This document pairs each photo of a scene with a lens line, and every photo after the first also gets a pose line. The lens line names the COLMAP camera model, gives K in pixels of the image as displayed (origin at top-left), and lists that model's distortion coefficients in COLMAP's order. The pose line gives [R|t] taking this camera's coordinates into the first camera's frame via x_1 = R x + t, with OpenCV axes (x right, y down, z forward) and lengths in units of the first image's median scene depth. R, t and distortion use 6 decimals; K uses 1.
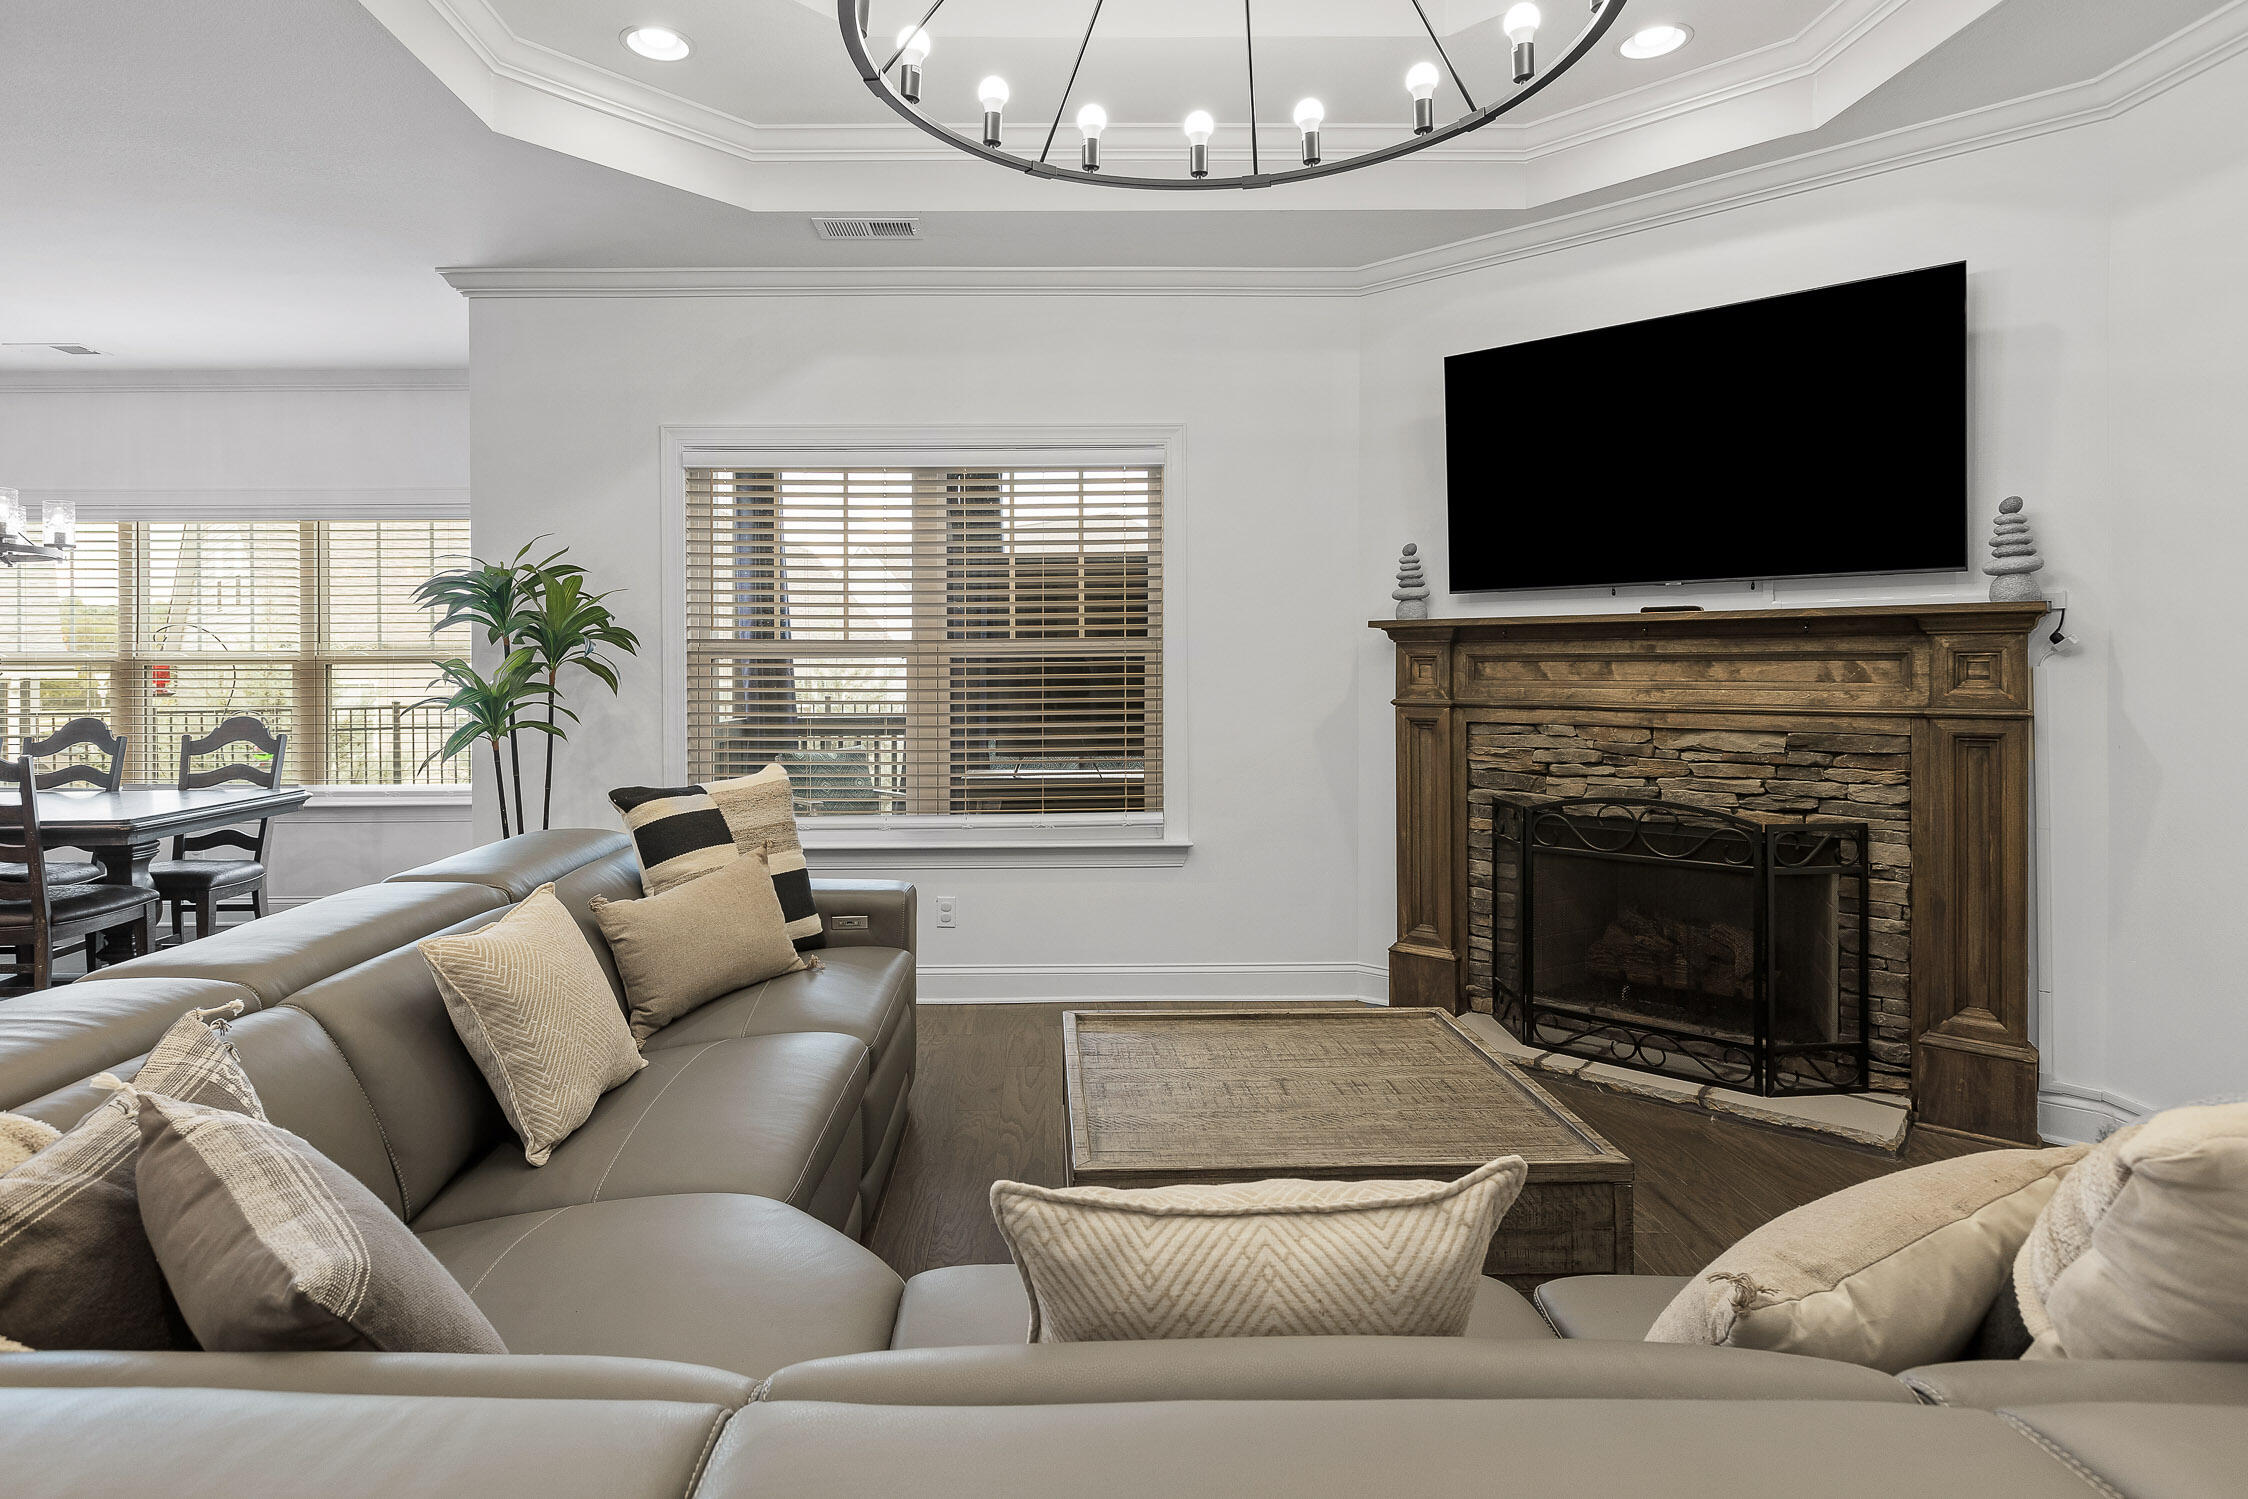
lens RADIAL K [[1166.1, 0, 1066.0], [0, 1166.1, 672.7], [0, 0, 1]] dist [0.000444, -0.002802]
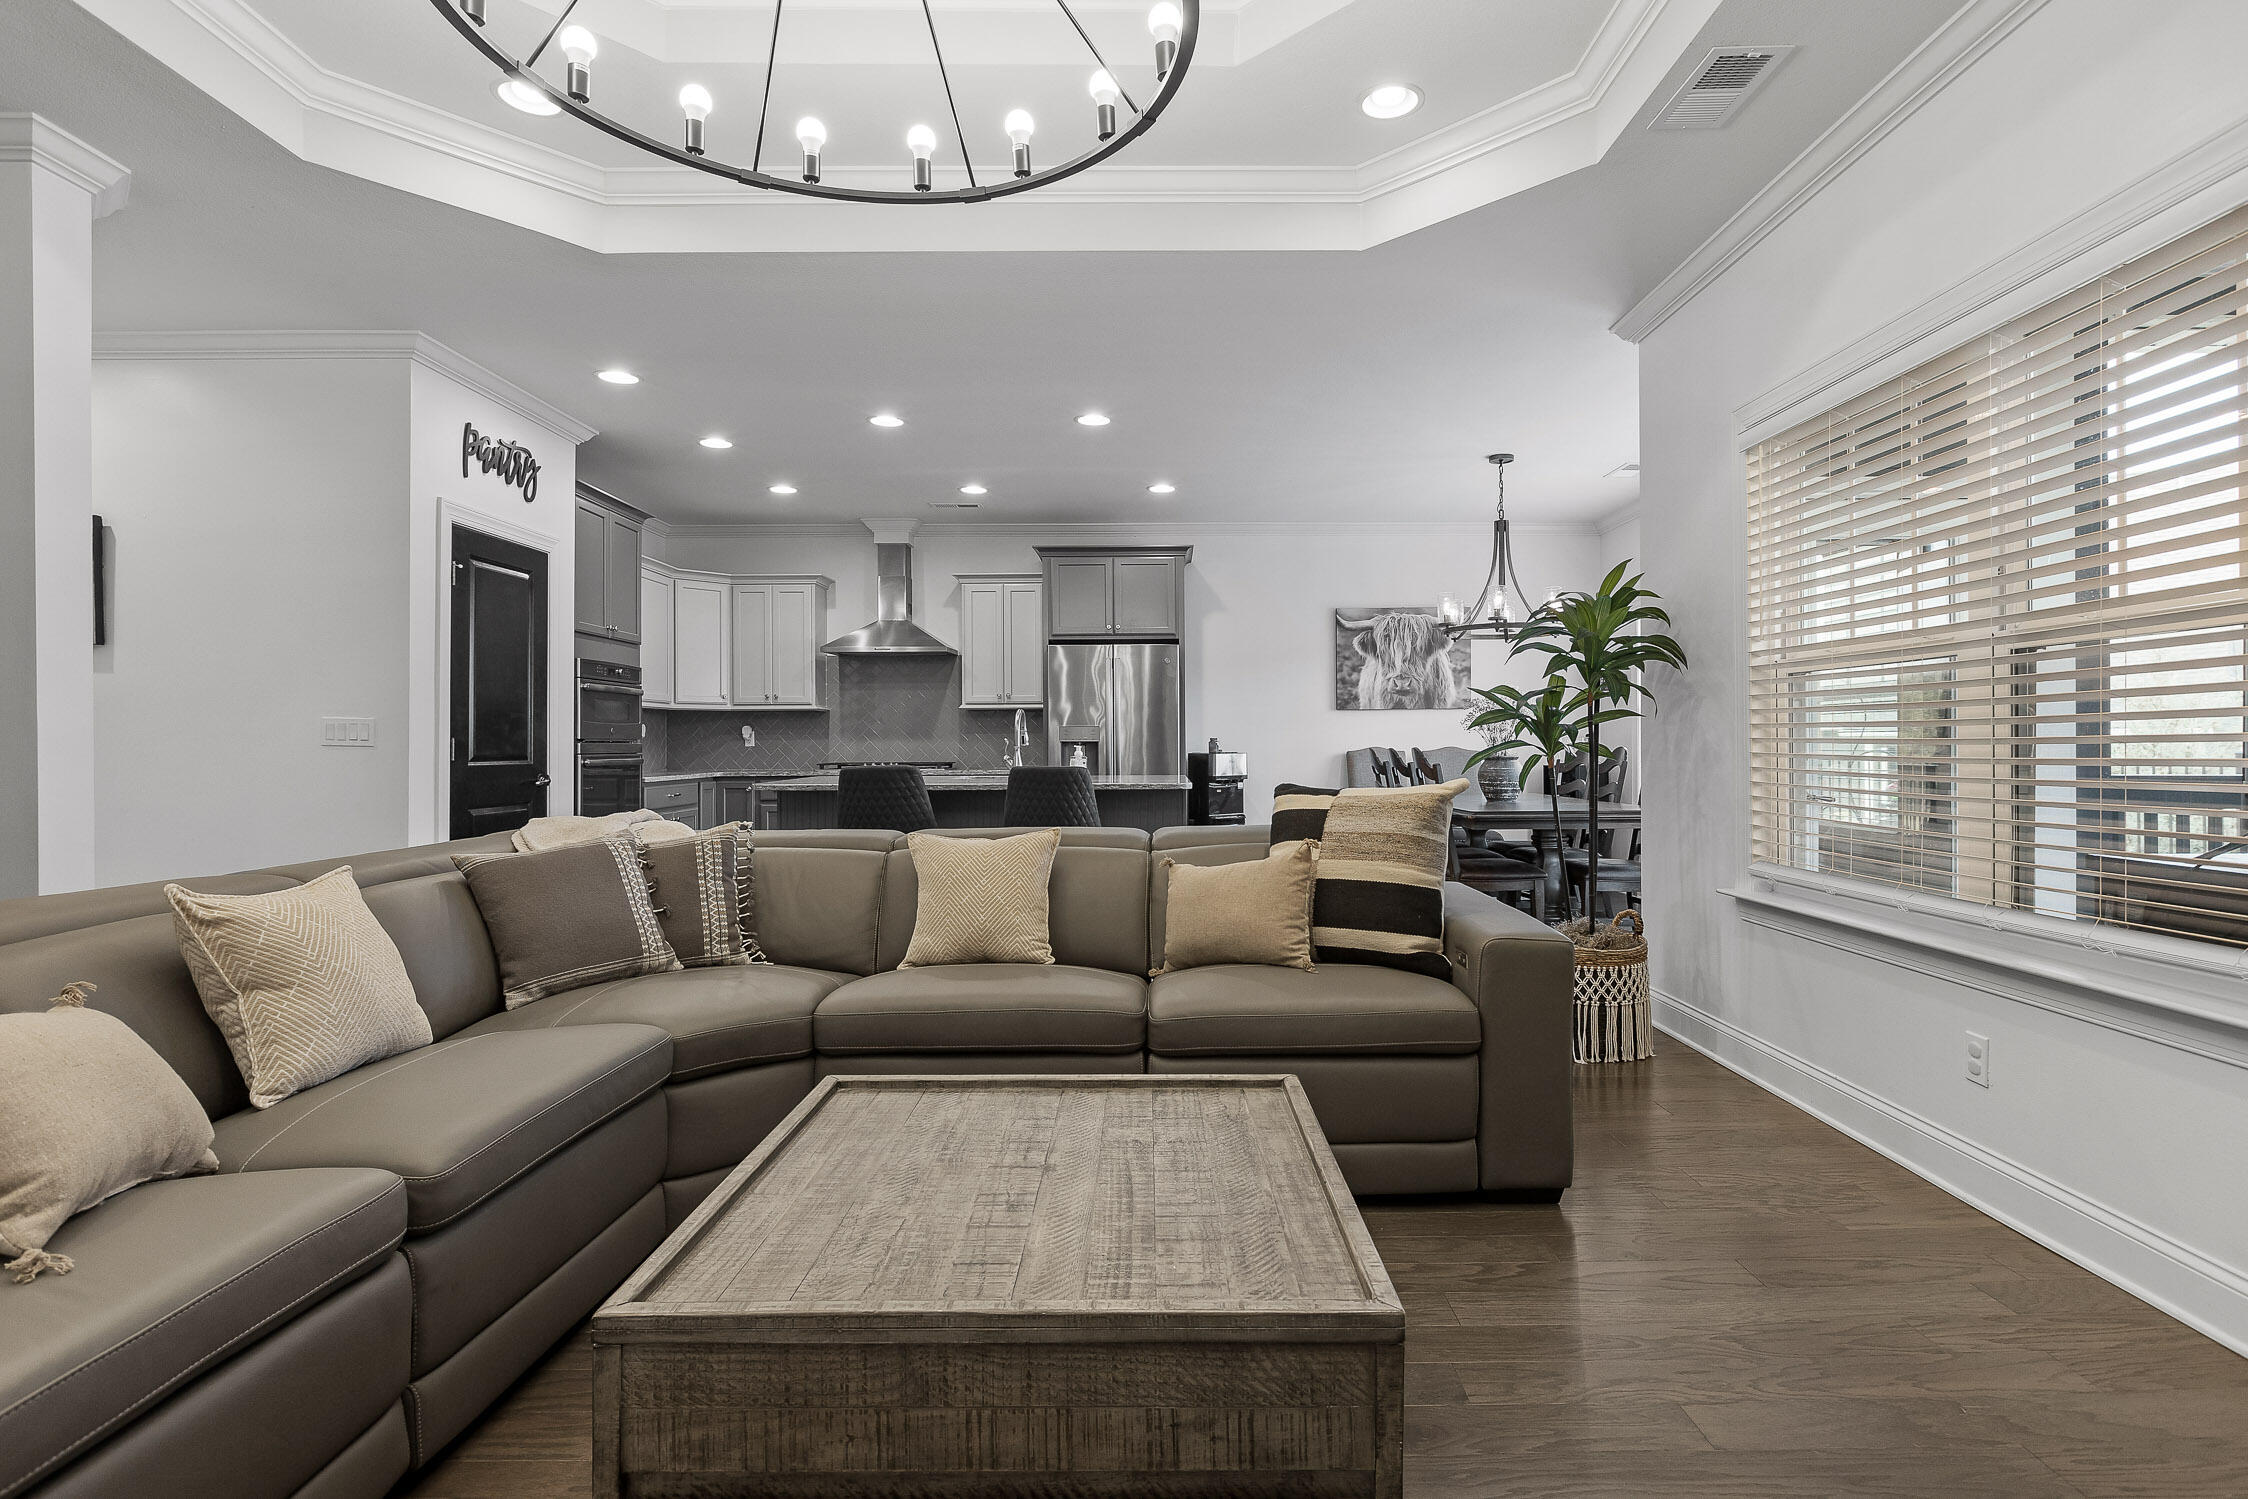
lens RADIAL K [[1117.5, 0, 1177.2], [0, 1117.5, 742.5], [0, 0, 1]] dist [0.001756, -0.000059]
pose [[0.013105, 0.004578, -0.999904, 0.601585], [0.001079, 0.999989, 0.004593, 0.041662], [0.999914, -0.001139, 0.013100, 0.700417]]
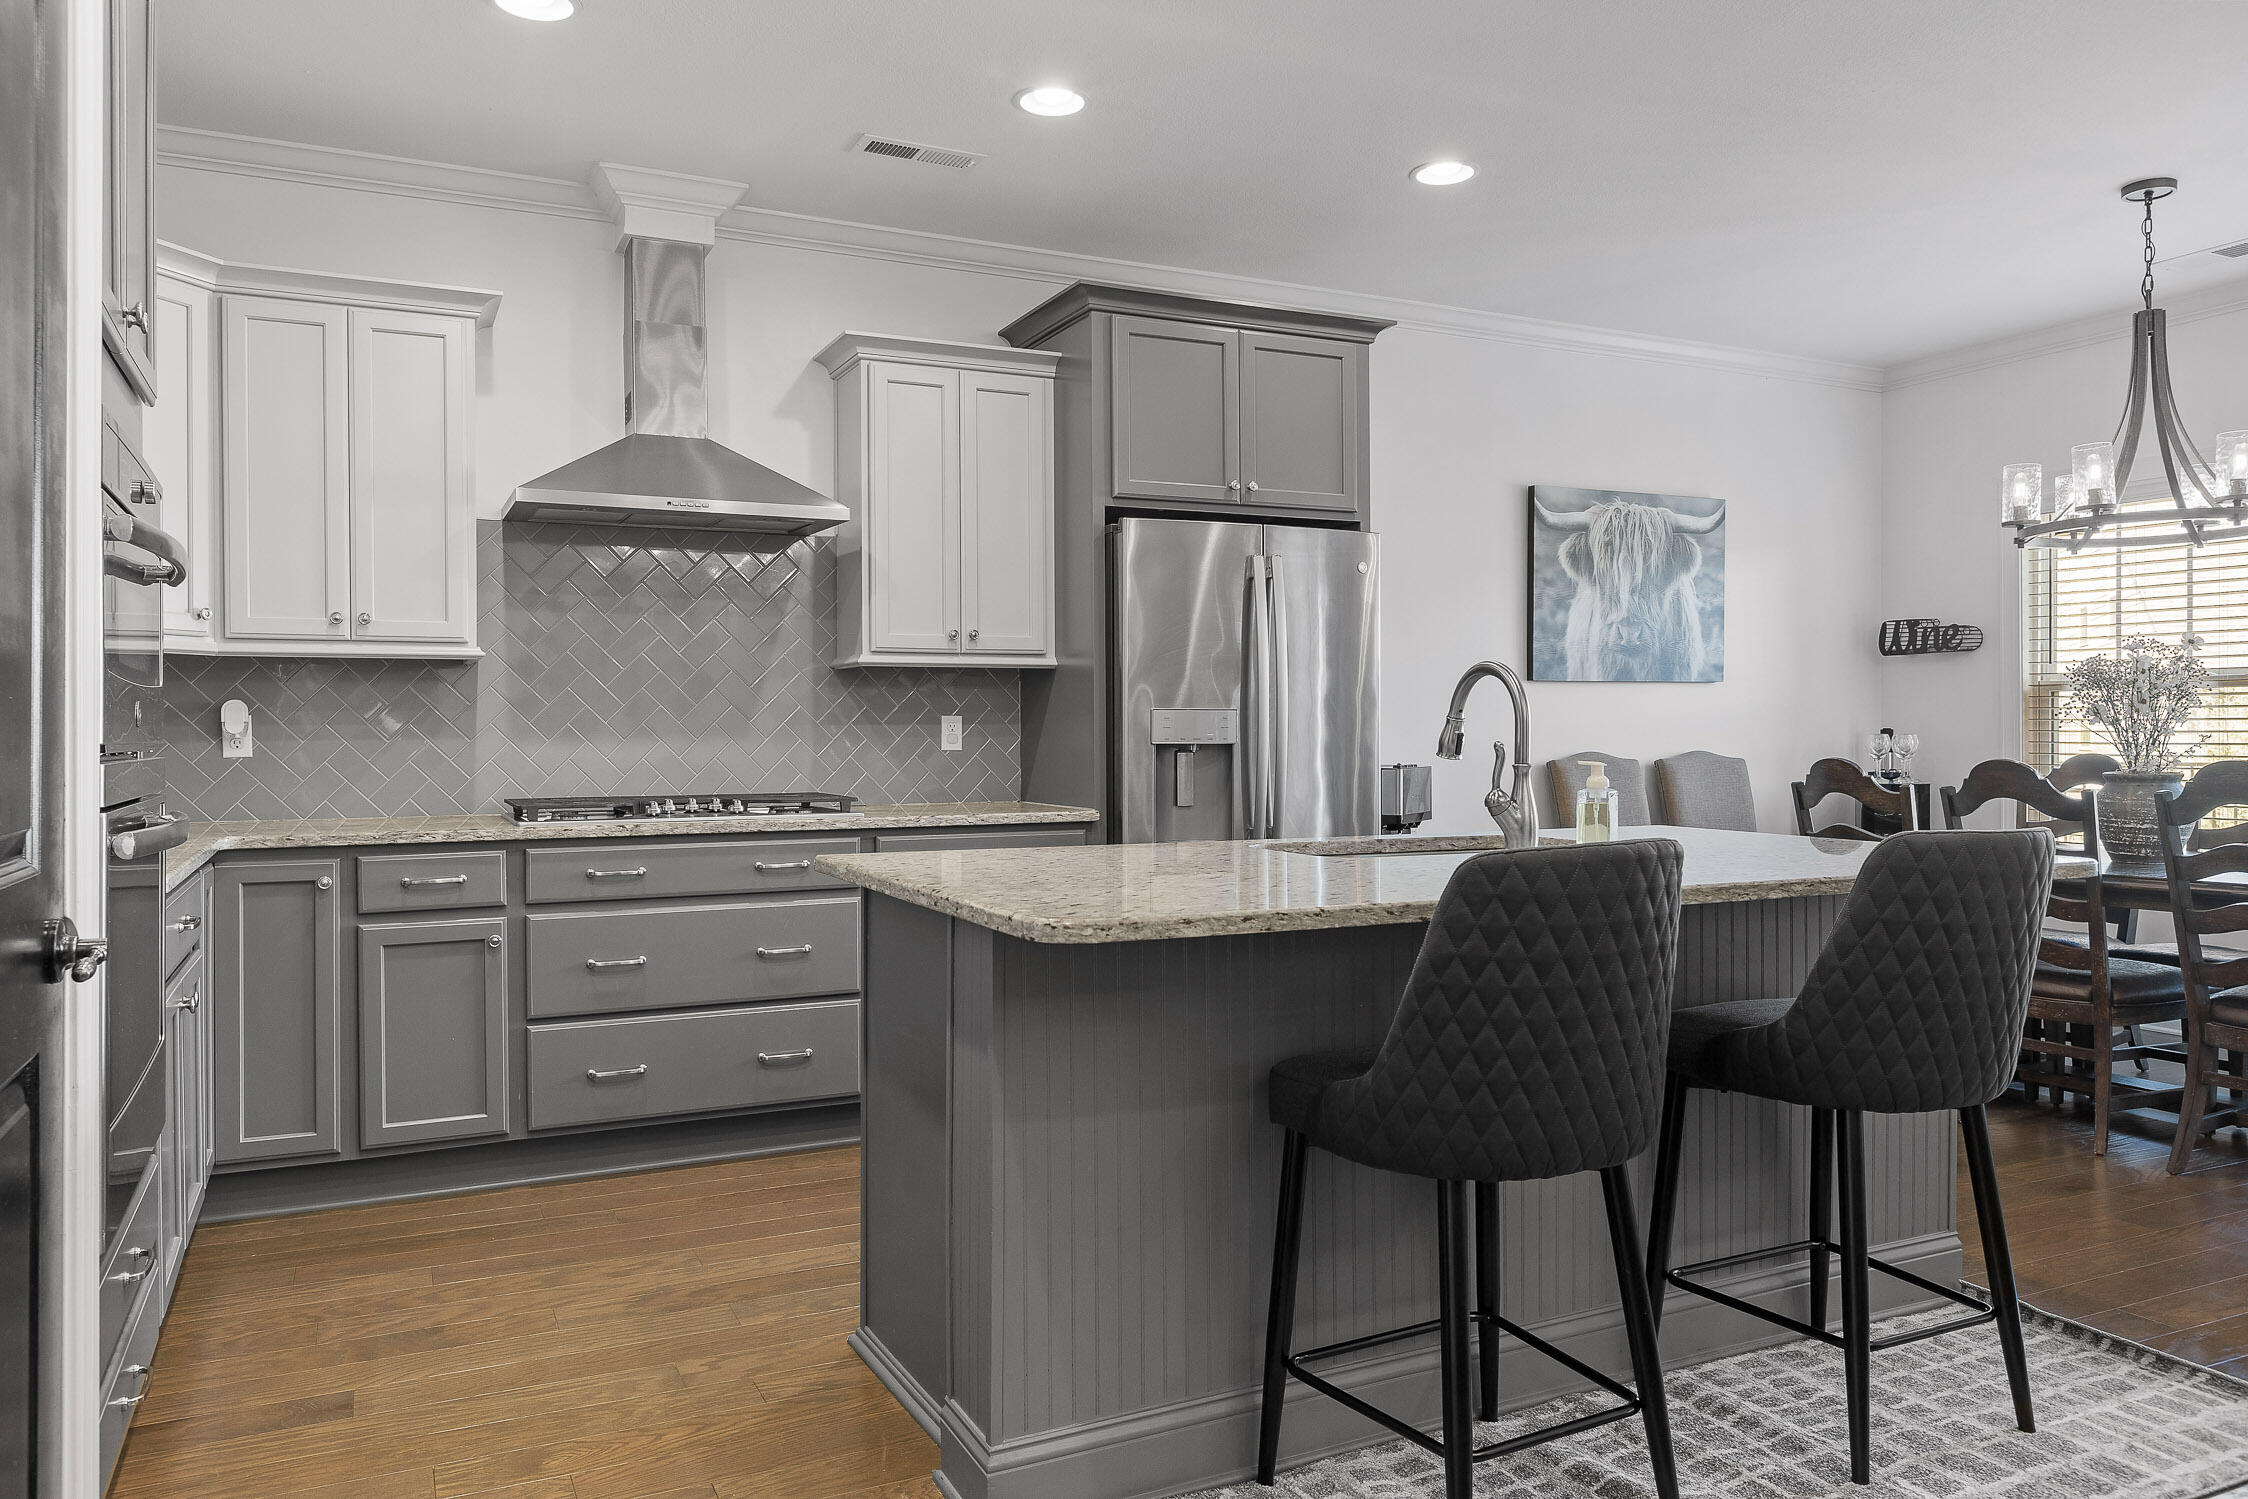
lens RADIAL K [[1575.8, 0, 1142.5], [0, 1575.8, 730.7], [0, 0, 1]] dist [0.005497, 0.001139]
pose [[0.431419, 0.003123, -0.902146, -0.378352], [-0.003493, 0.999992, 0.001791, 0.036571], [0.902145, 0.002379, 0.431427, -0.053537]]
